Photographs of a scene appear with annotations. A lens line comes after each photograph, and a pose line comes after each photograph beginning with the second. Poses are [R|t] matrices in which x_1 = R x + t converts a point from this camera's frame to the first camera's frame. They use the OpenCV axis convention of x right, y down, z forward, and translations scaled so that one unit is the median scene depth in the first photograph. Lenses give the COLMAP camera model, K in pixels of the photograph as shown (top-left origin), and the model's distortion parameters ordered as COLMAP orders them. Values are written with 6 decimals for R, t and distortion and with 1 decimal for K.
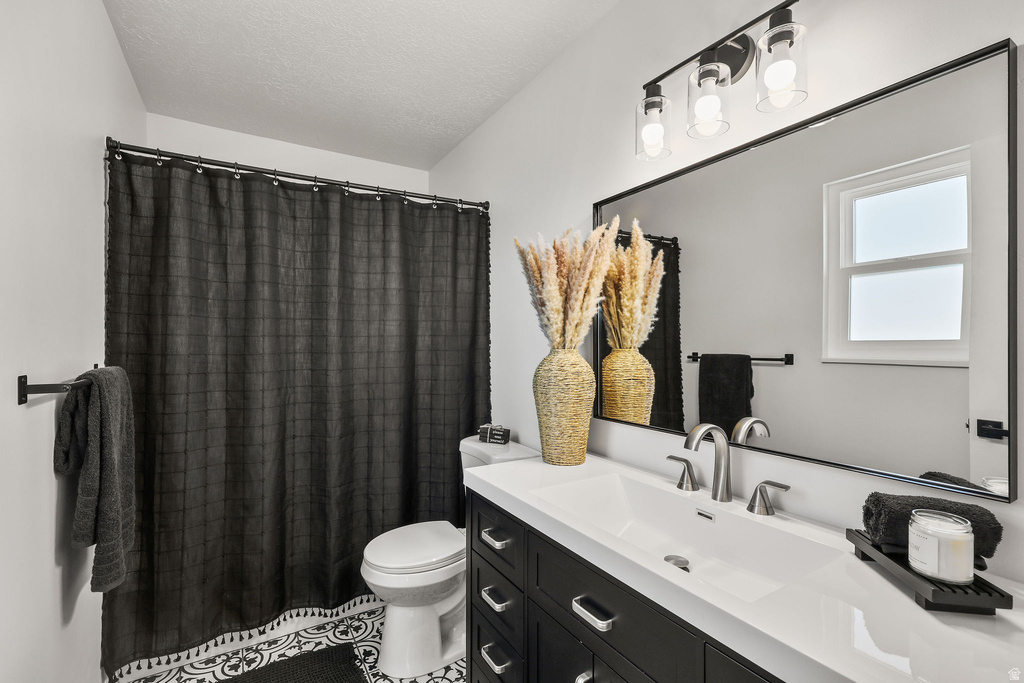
lens RADIAL K [[467.6, 0, 513.4], [0, 467.6, 342.6], [0, 0, 1]] dist [0.002223, -0.000725]
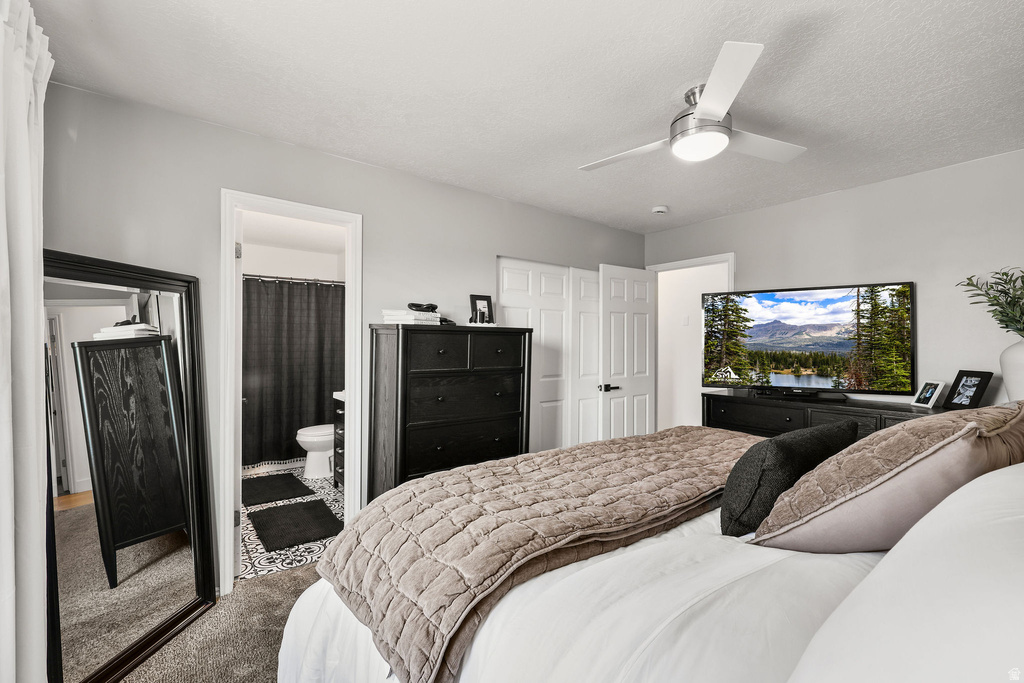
lens RADIAL K [[444.2, 0, 508.4], [0, 444.2, 344.3], [0, 0, 1]] dist [-0.000842, -0.000030]
pose [[0.994340, -0.001640, 0.106230, 0.472005], [0.003621, 0.999823, -0.018462, 0.030080], [-0.106181, 0.018742, 0.994170, -1.273896]]
